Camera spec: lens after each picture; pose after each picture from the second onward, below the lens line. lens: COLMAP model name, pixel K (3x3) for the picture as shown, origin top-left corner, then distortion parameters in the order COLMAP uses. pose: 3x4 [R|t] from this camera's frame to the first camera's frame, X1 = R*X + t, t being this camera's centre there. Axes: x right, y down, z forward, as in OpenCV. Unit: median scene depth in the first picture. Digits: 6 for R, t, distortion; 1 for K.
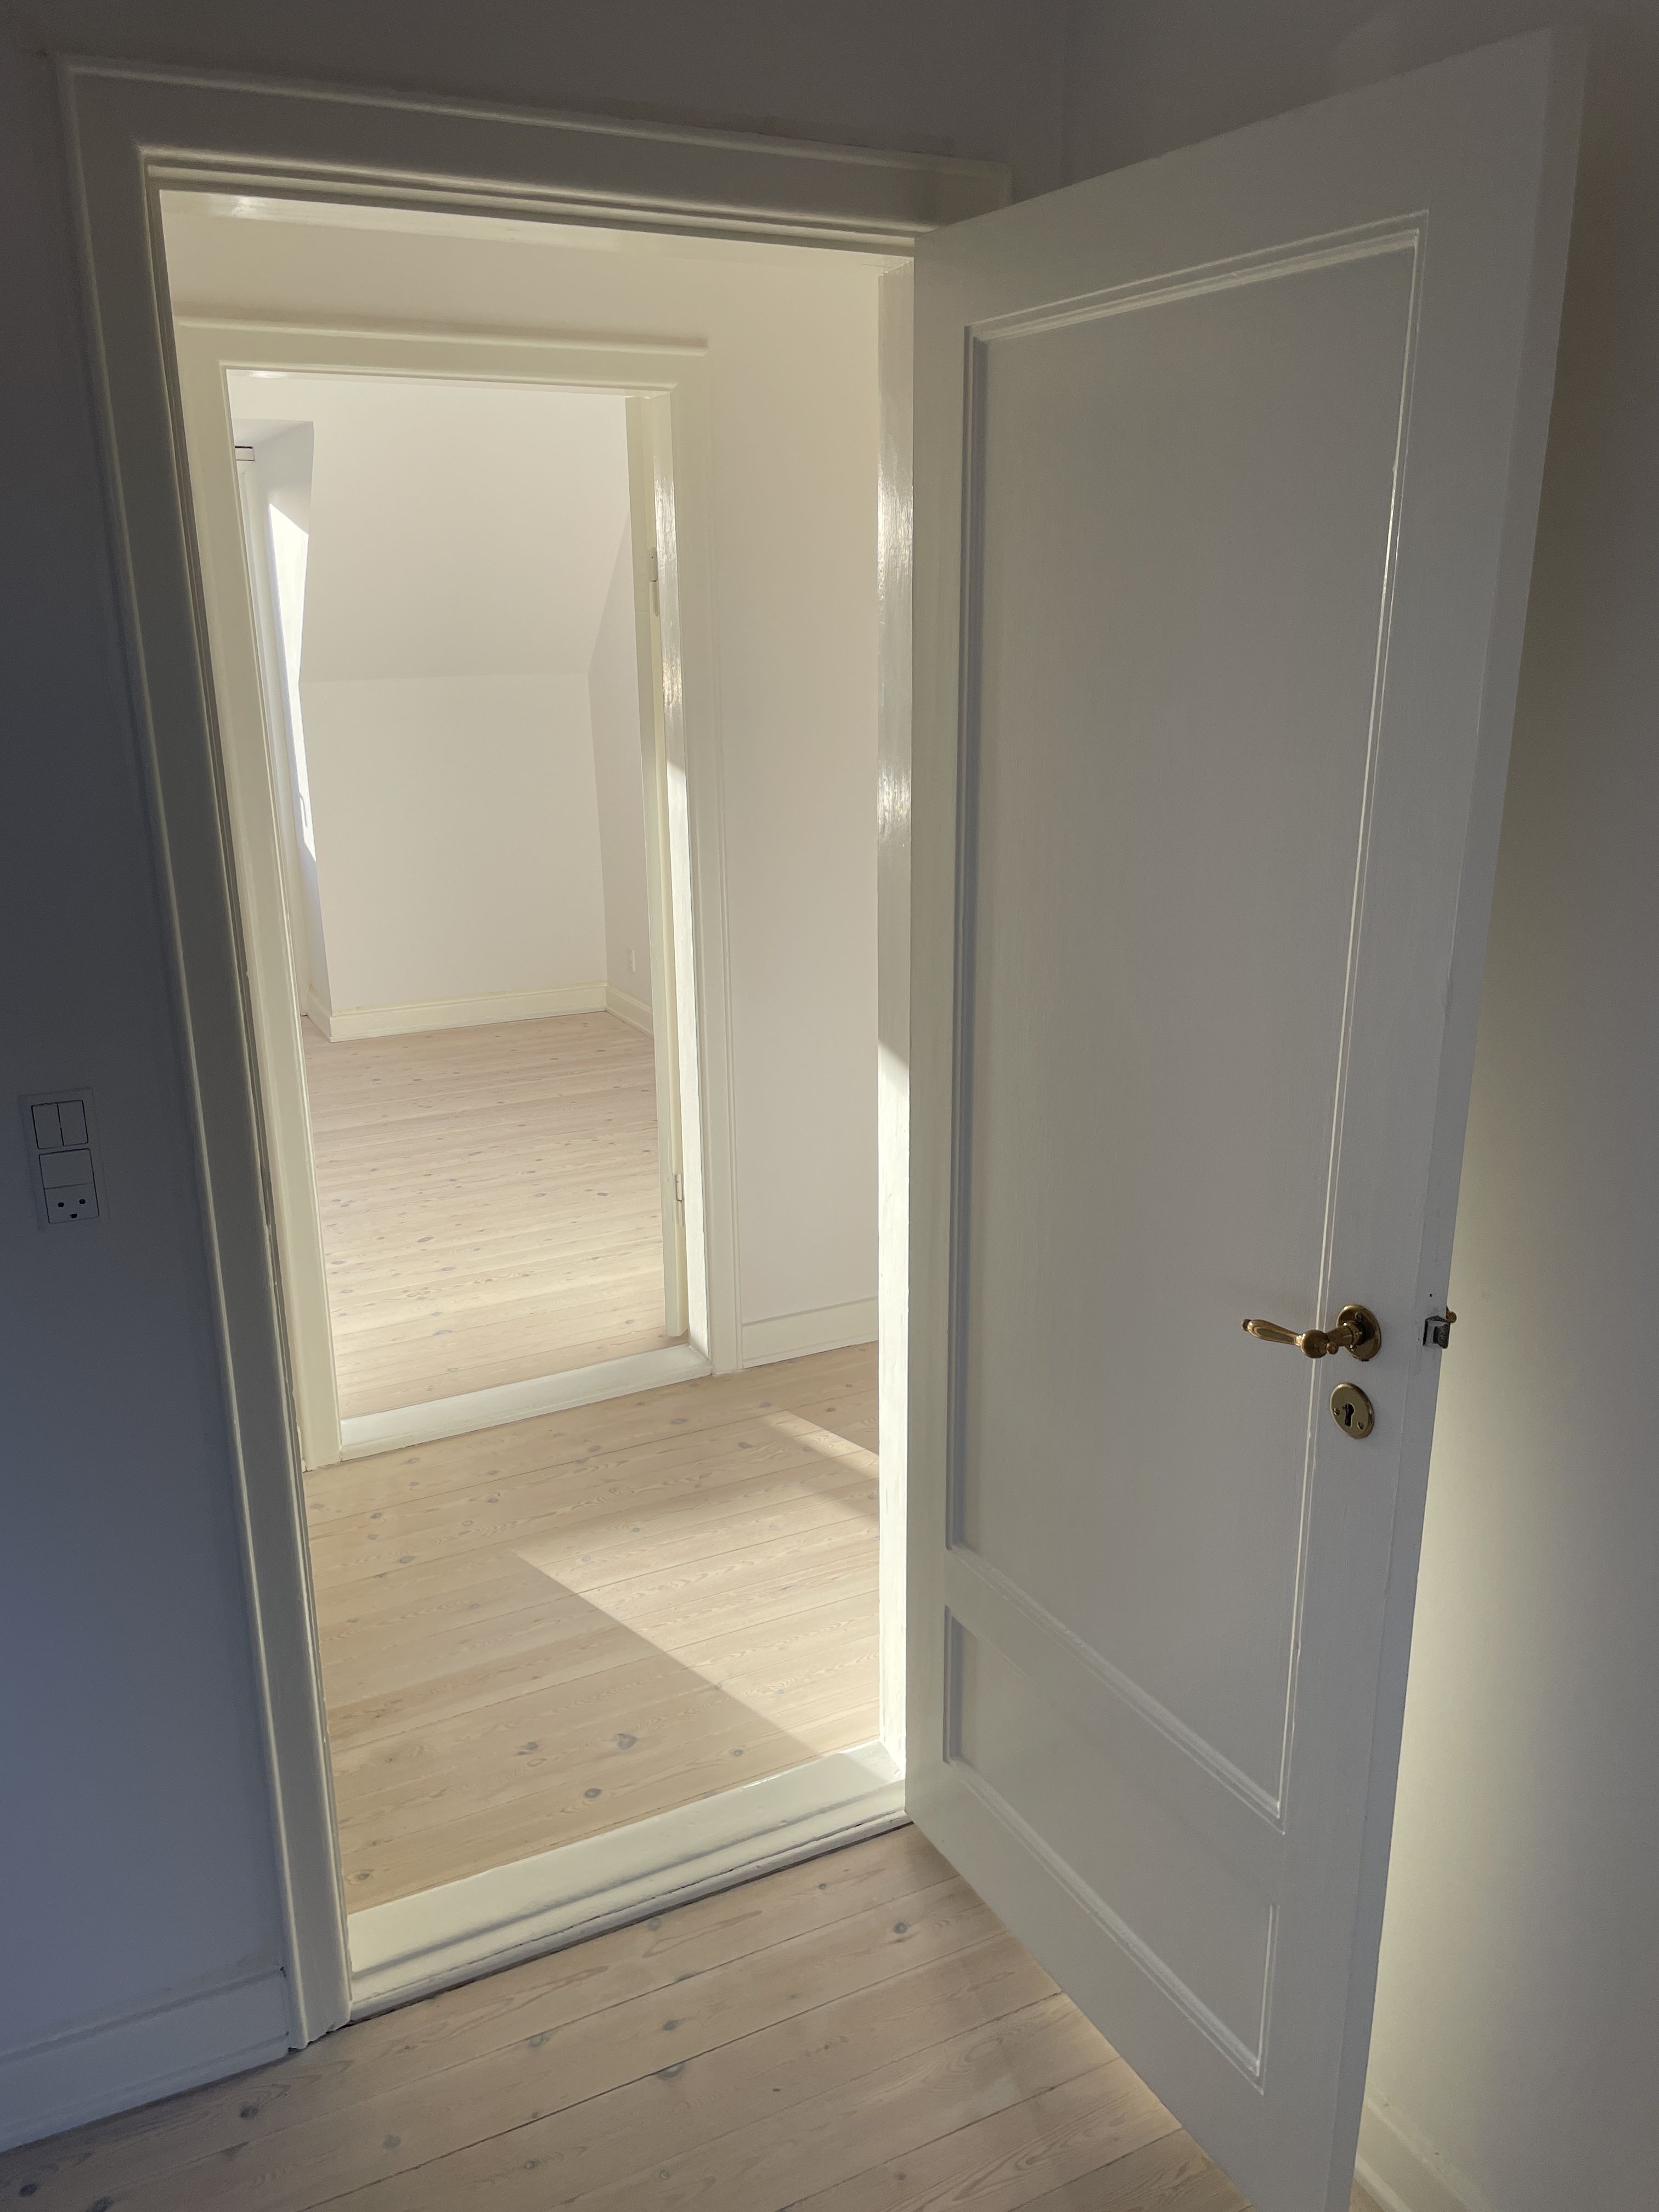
lens RADIAL K [[1720.1, 0, 841.4], [0, 1720.1, 1109.1], [0, 0, 1]] dist [0.031371, -0.003722]
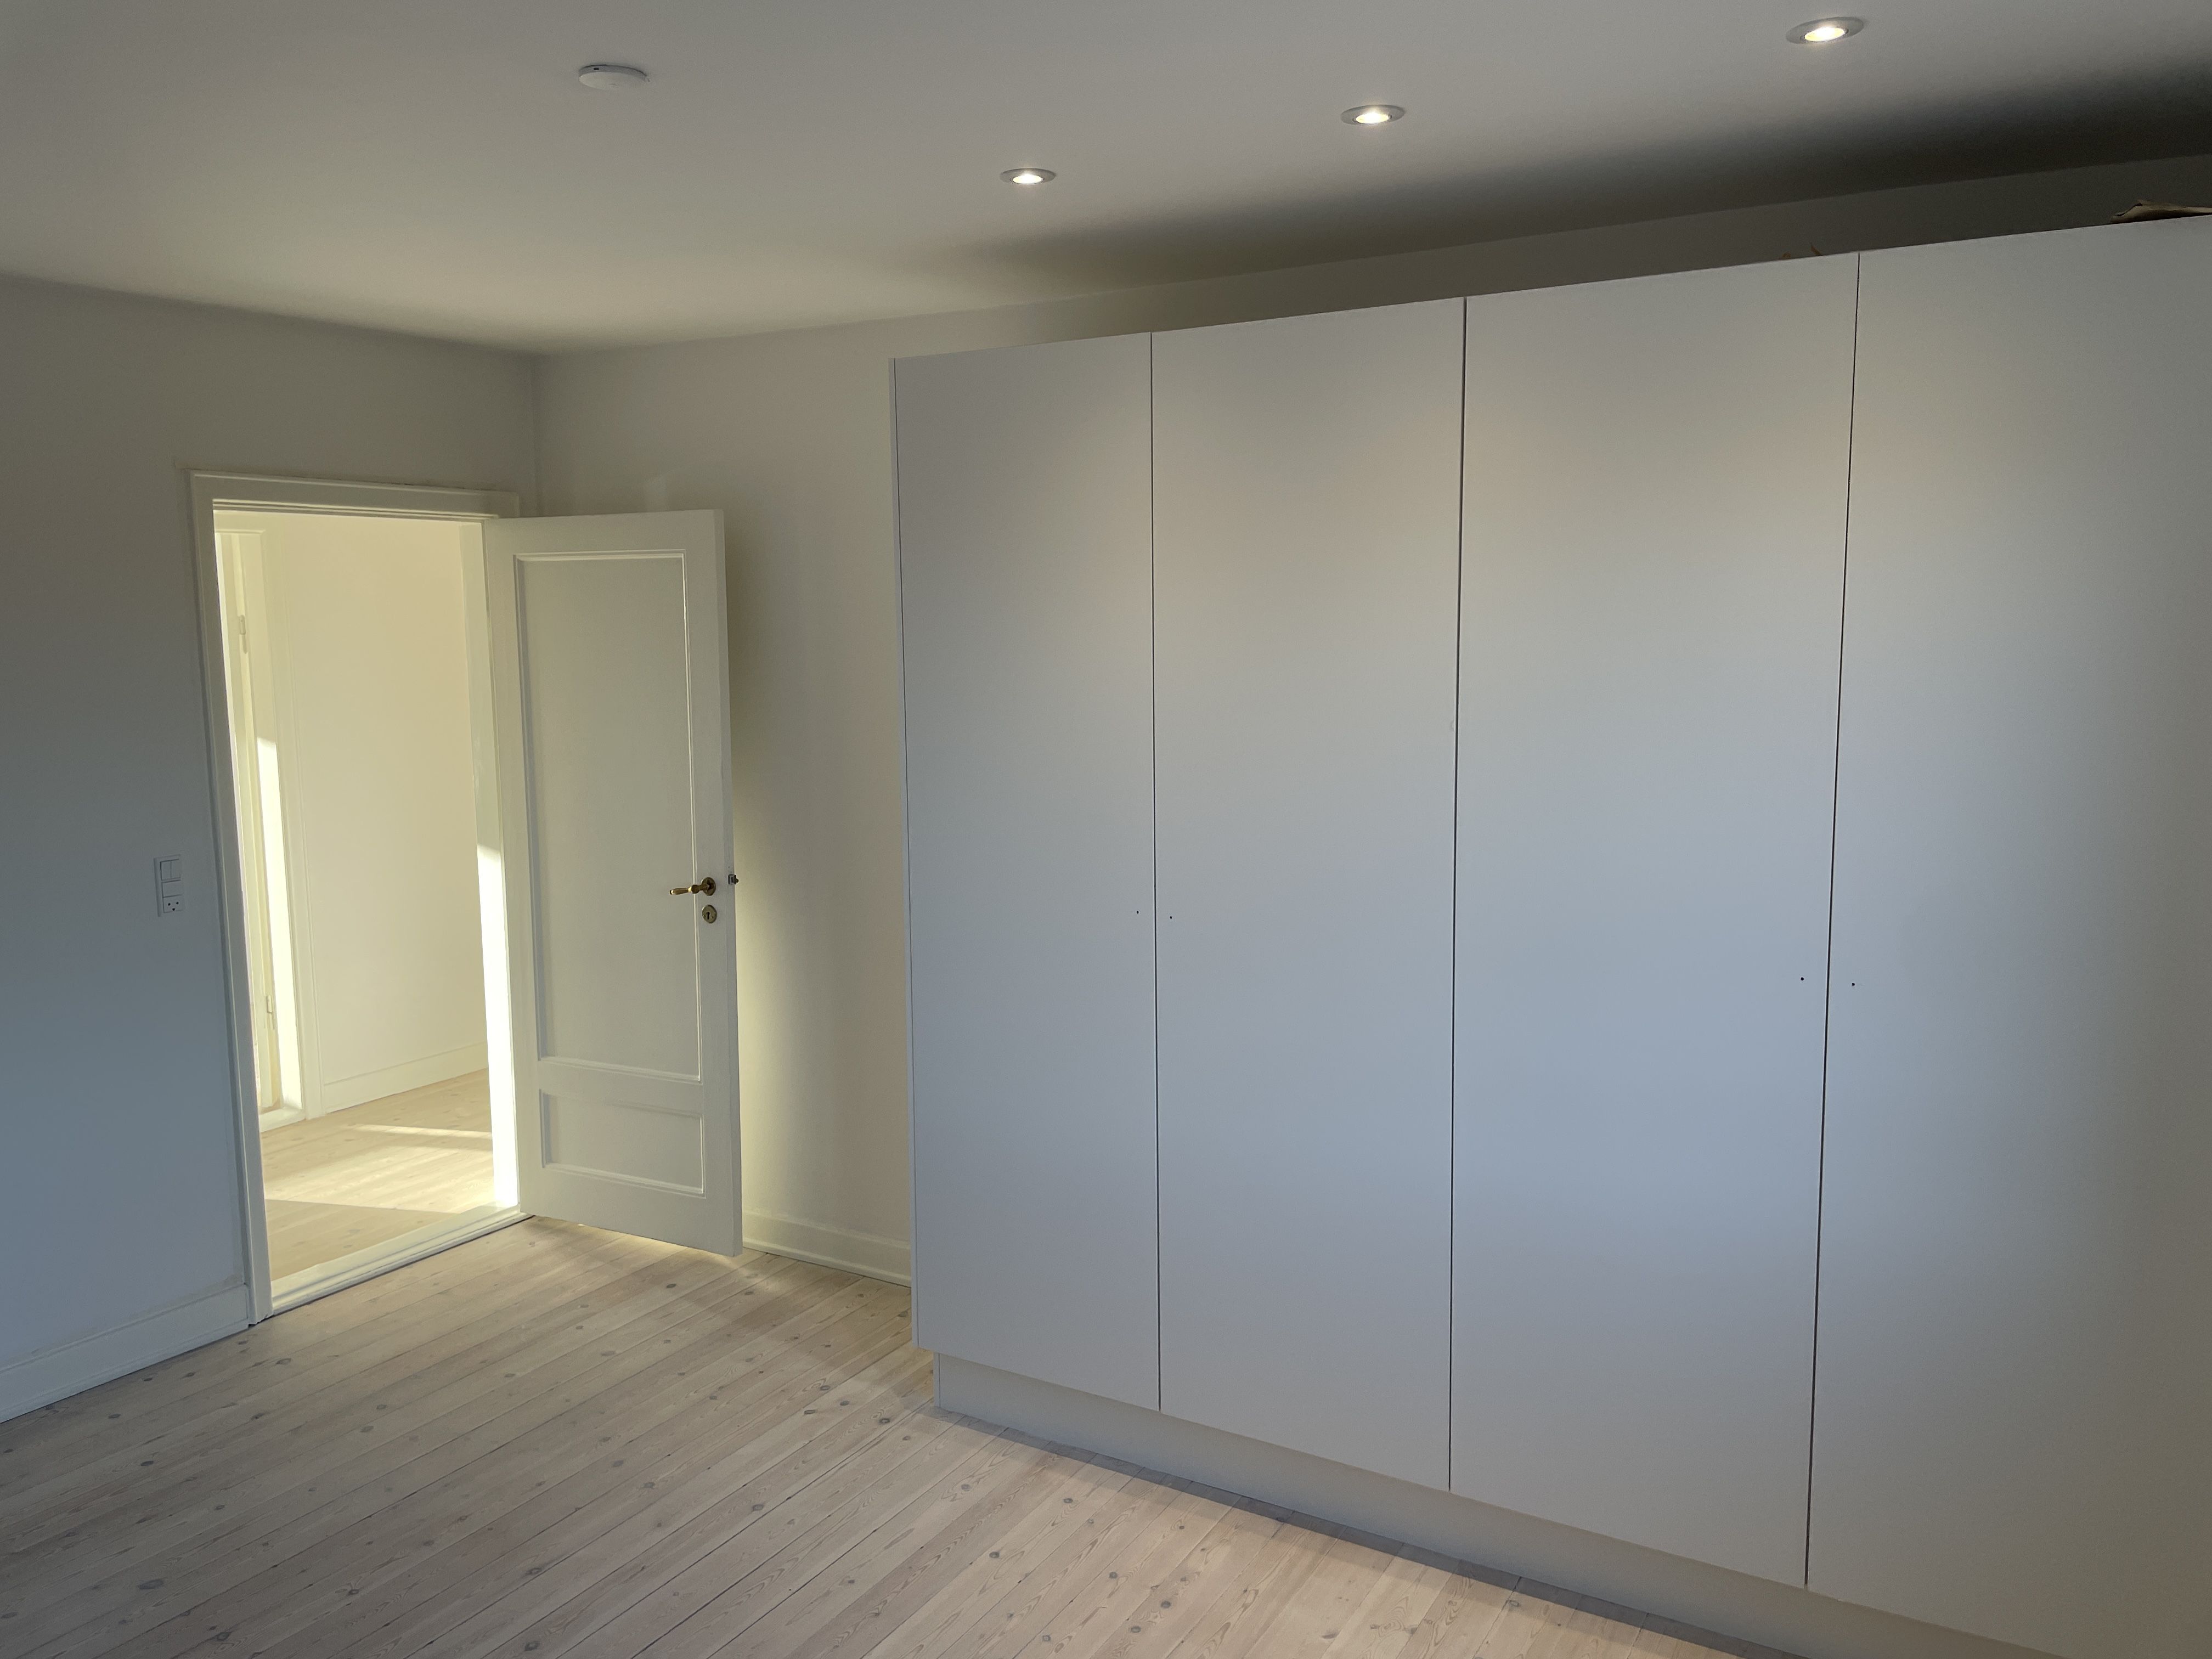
lens RADIAL K [[1720.1, 0, 1109.8], [0, 1720.1, 821.5], [0, 0, 1]] dist [0.031371, -0.003722]
pose [[0.840080, -0.065092, 0.538543, -0.619107], [0.159215, 0.978637, -0.130078, 0.443541], [-0.518571, 0.195020, 0.832497, -1.618112]]
